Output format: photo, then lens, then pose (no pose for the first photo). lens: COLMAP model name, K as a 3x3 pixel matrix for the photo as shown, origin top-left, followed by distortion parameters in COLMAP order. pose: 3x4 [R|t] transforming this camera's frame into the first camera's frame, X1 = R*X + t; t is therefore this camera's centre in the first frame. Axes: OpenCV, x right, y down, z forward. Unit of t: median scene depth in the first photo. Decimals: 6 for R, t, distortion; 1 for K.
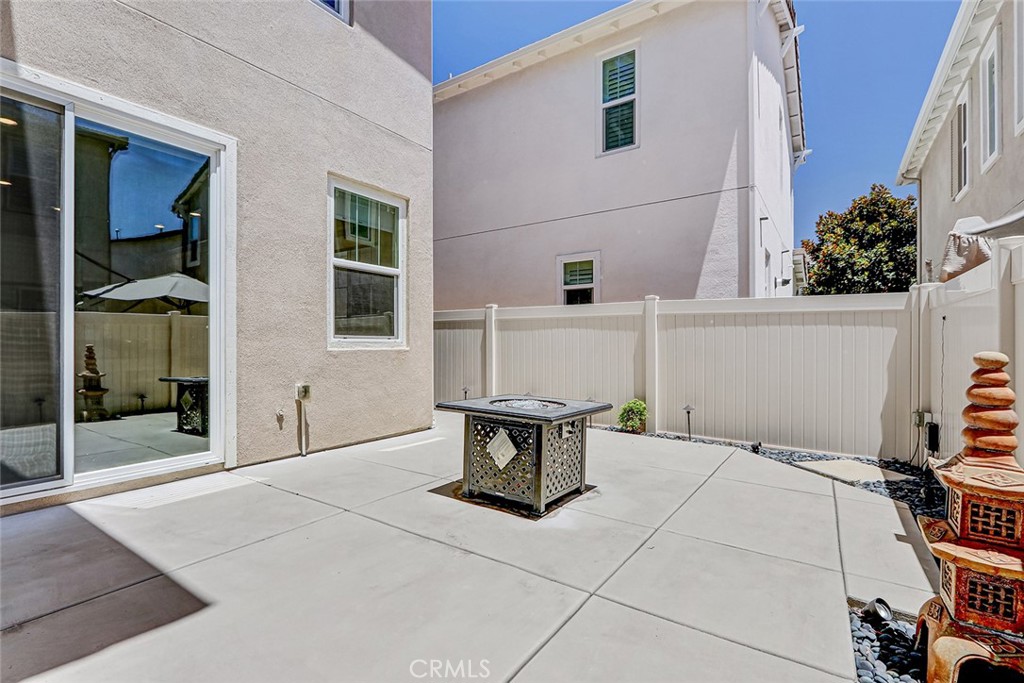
lens RADIAL K [[469.0, 0, 506.7], [0, 469.0, 345.3], [0, 0, 1]] dist [0.002274, -0.002430]
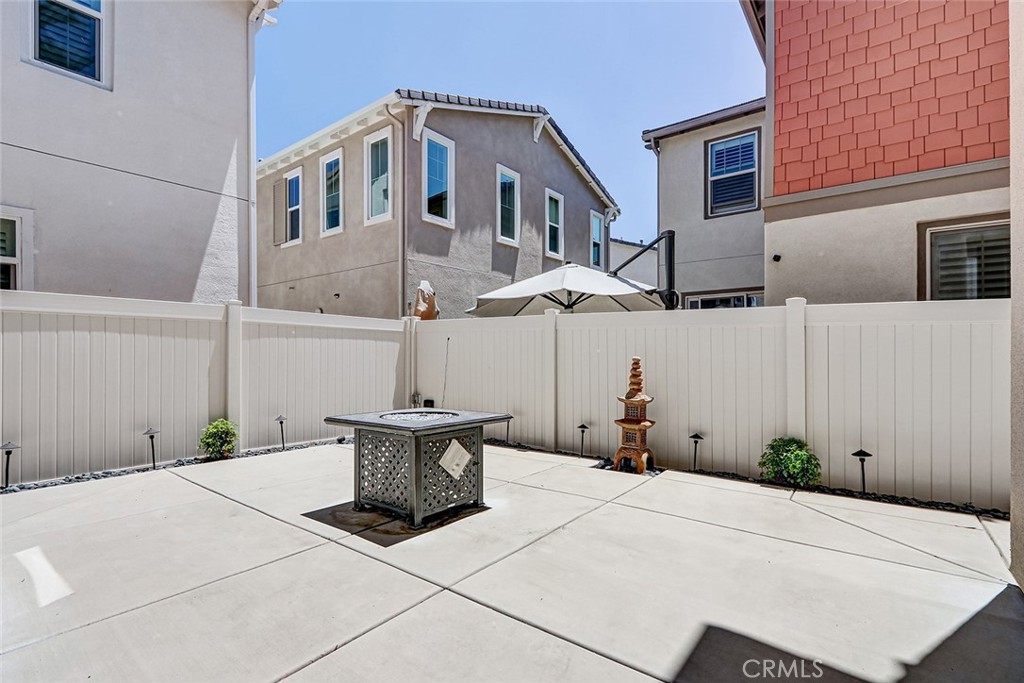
lens RADIAL K [[469.0, 0, 490.3], [0, 469.0, 349.8], [0, 0, 1]] dist [0.002274, -0.002430]
pose [[0.088687, 0.004160, 0.996051, -0.674741], [0.003917, 0.999982, -0.004525, -0.005992], [-0.996052, 0.004303, 0.088669, 0.555991]]
